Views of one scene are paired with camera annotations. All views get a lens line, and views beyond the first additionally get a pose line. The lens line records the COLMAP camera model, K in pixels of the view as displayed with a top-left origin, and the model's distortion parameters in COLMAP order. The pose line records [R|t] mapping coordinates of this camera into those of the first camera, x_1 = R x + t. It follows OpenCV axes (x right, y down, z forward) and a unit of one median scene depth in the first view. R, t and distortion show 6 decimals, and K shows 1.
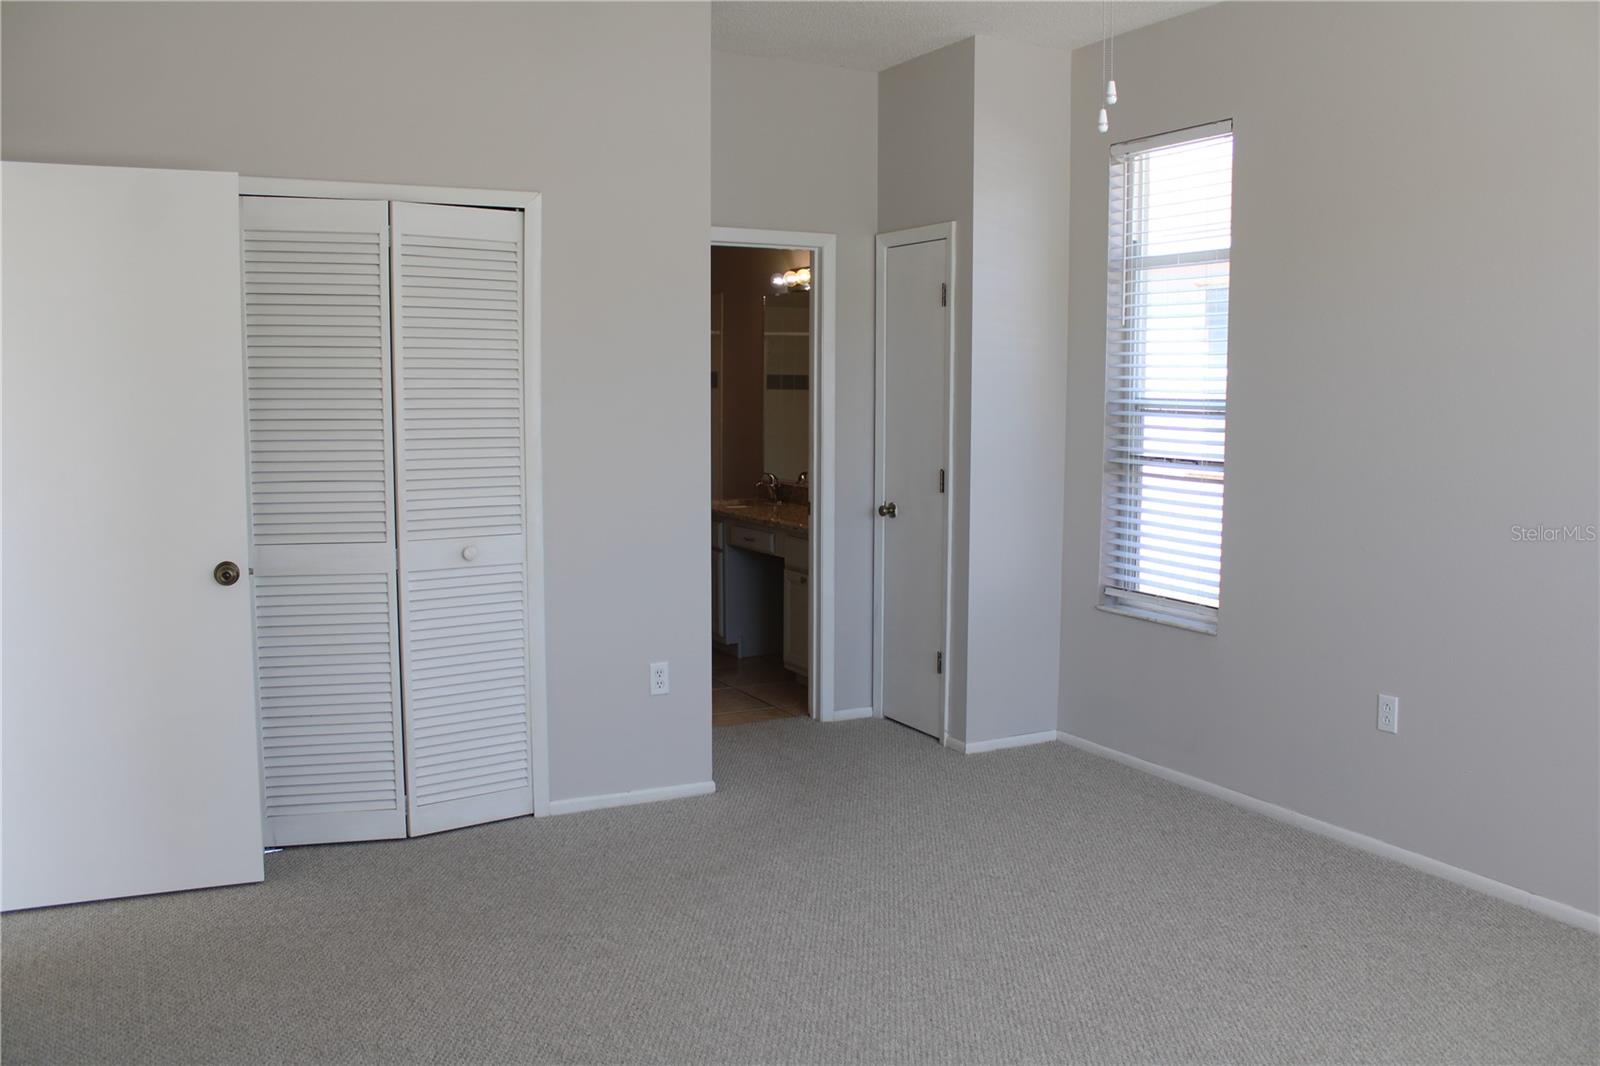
lens RADIAL K [[1340.1, 0, 808.1], [0, 1340.1, 521.7], [0, 0, 1]] dist [-0.167304, 0.147347]
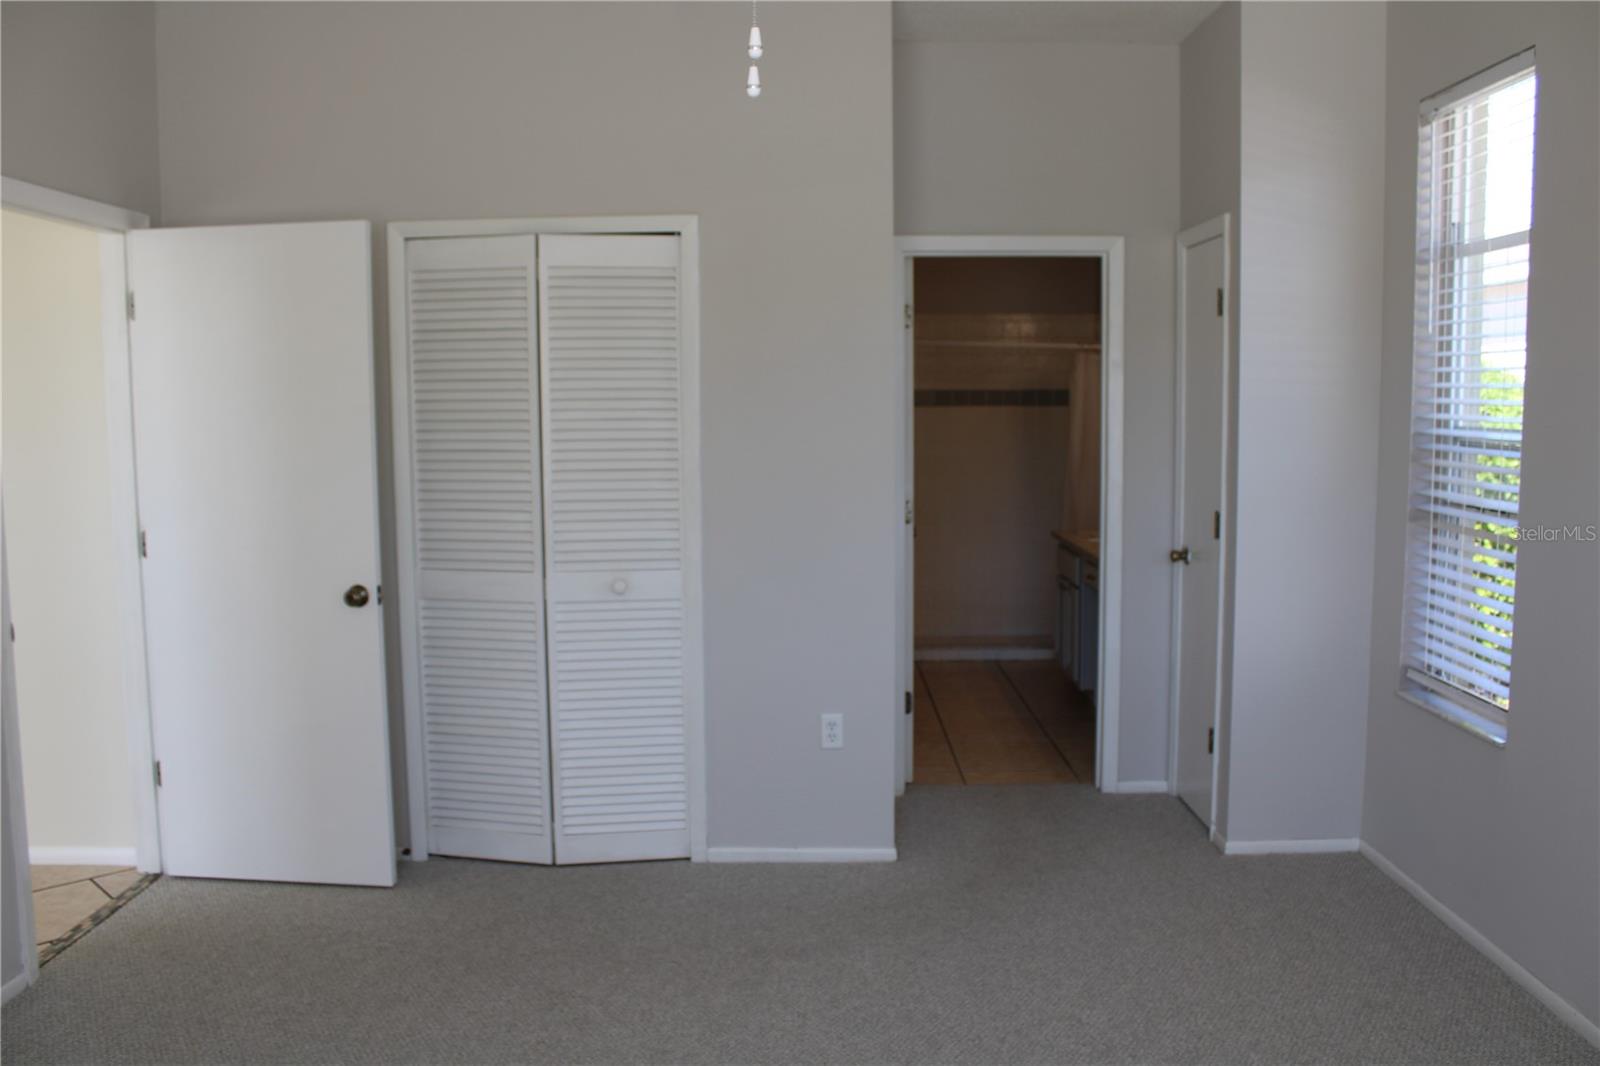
lens RADIAL K [[1330.6, 0, 800.0], [0, 1330.6, 533.0], [0, 0, 1]] dist [-0.148354, 0.094232]
pose [[0.881414, 0.037131, -0.470883, 0.306660], [-0.035998, 0.999287, 0.011415, -0.030410], [0.470971, 0.006889, 0.882122, 0.183366]]
